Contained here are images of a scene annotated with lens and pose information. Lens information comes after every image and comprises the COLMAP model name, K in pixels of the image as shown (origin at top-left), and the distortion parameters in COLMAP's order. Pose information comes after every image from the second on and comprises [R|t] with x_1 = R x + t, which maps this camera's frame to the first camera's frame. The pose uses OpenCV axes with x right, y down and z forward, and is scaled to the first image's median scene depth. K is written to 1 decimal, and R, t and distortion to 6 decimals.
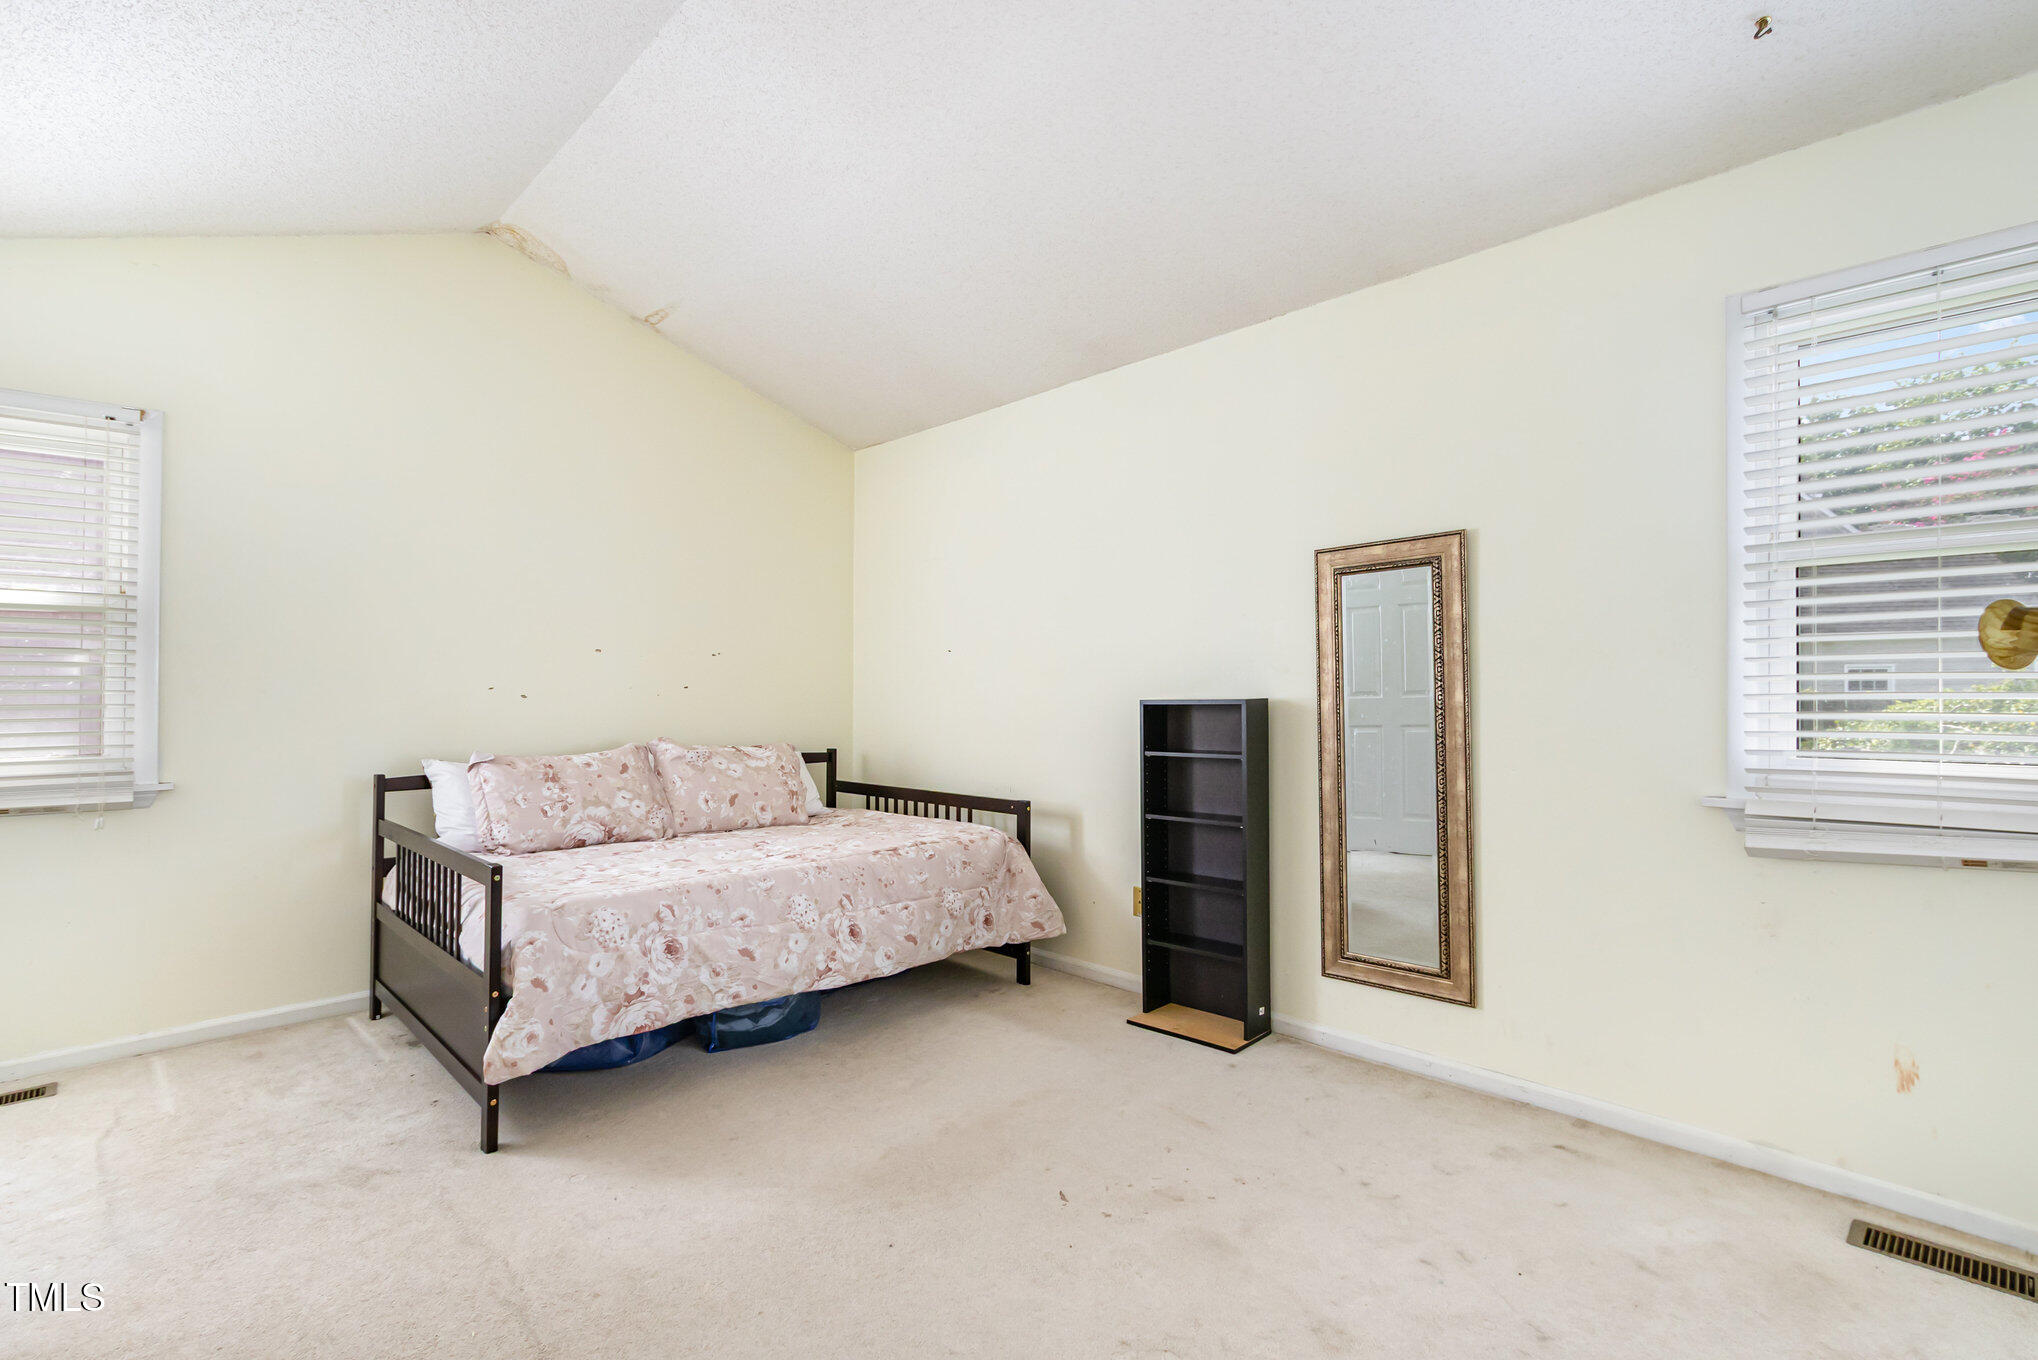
lens RADIAL K [[941.3, 0, 1007.8], [0, 941.3, 693.8], [0, 0, 1]] dist [0.000604, -0.000051]
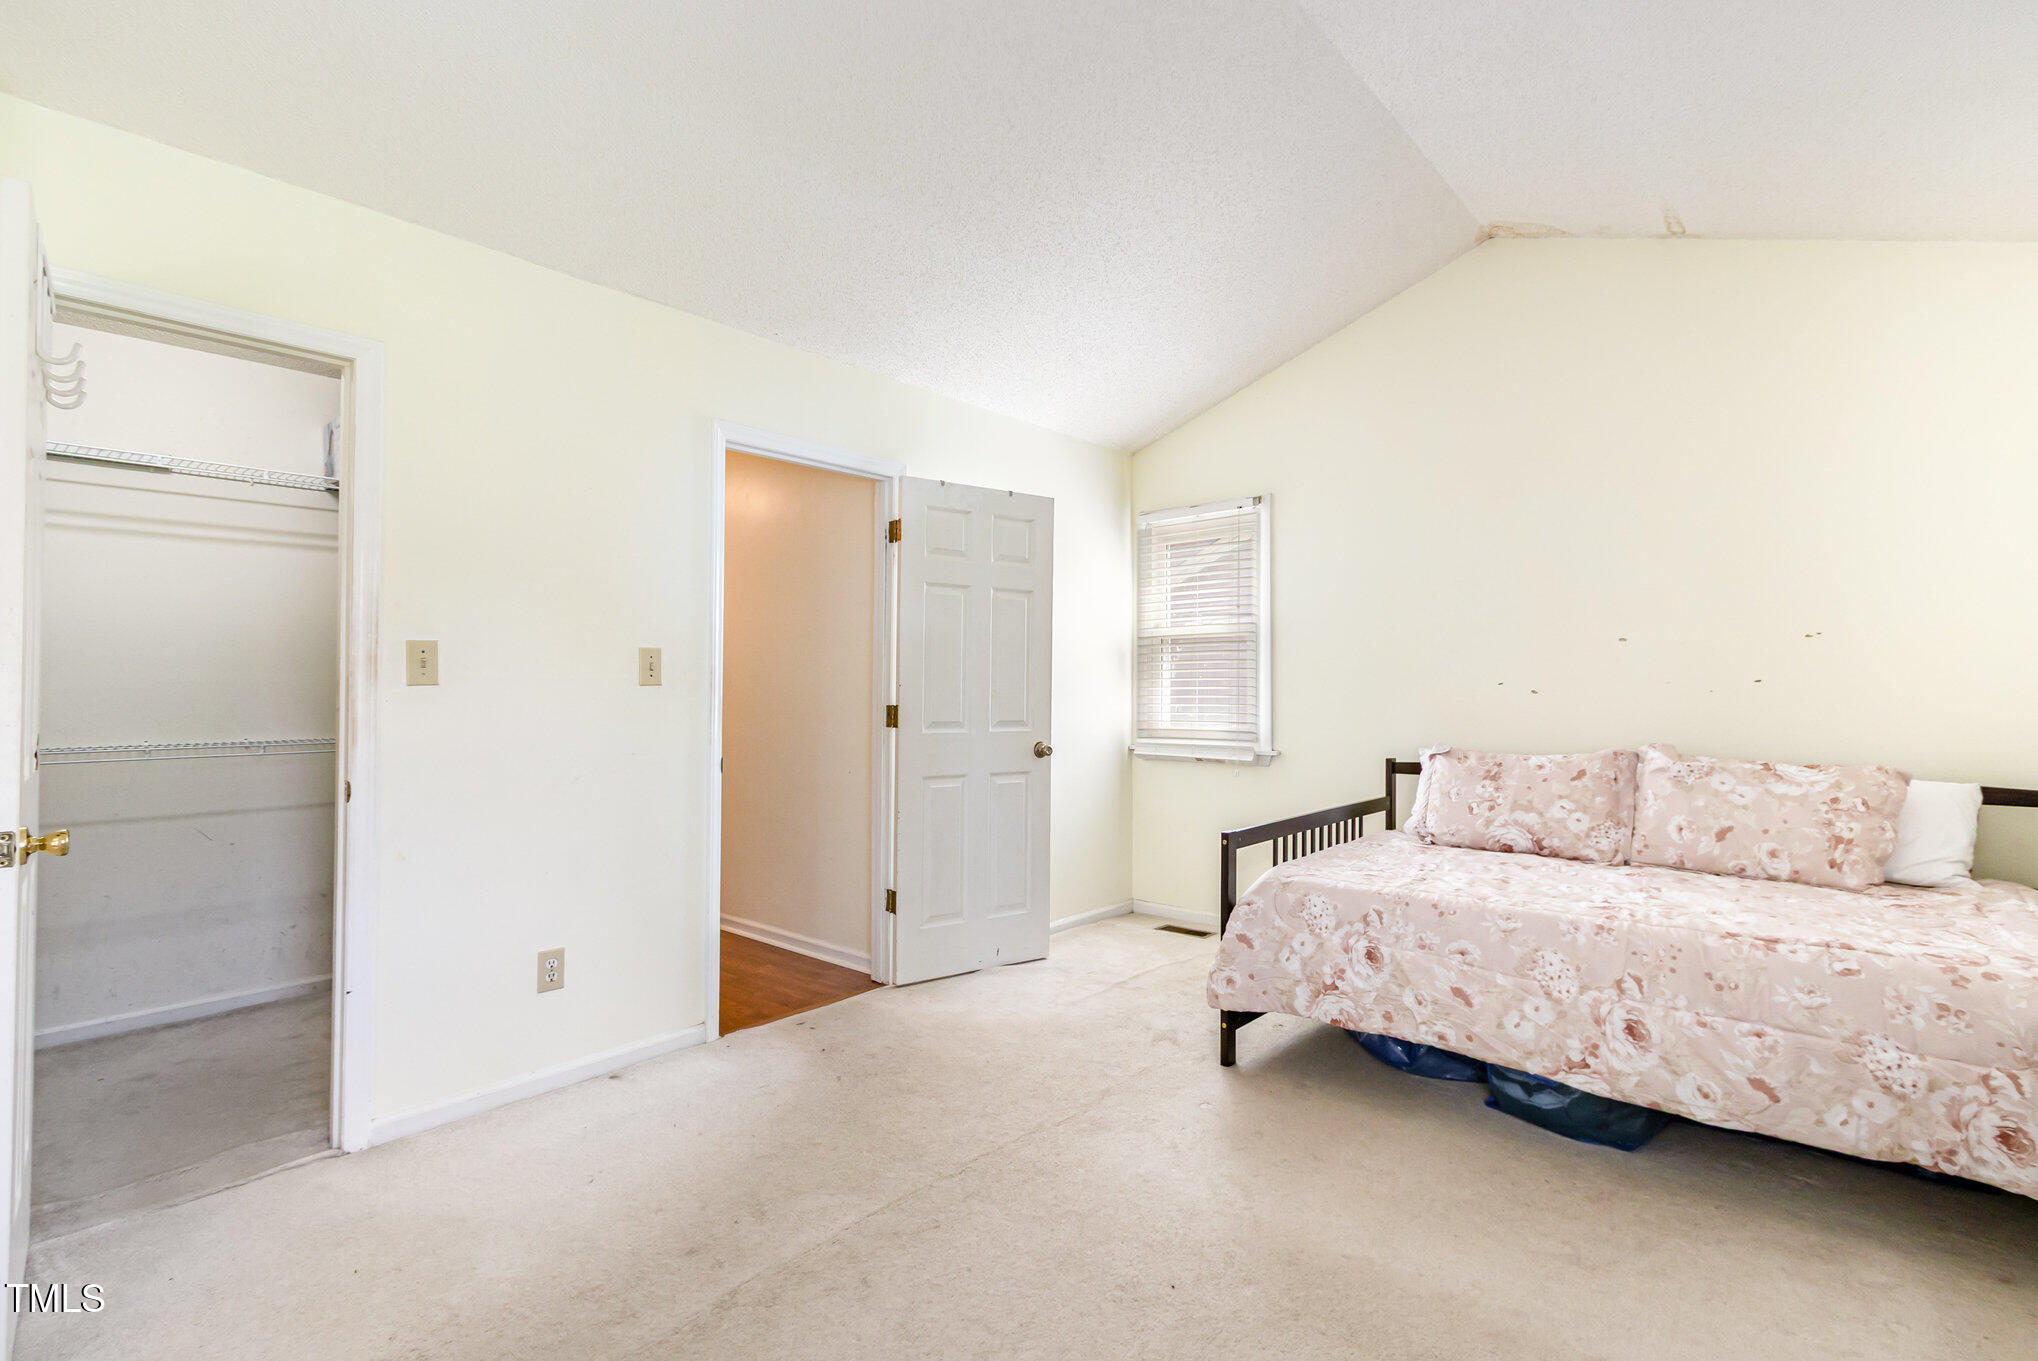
lens RADIAL K [[941.3, 0, 1007.8], [0, 941.3, 694.3], [0, 0, 1]] dist [0.000604, -0.000051]
pose [[0.087106, 0.009355, -0.996155, 0.492666], [0.000945, 0.999955, 0.009473, -0.004744], [0.996199, -0.001767, 0.087093, 0.475961]]
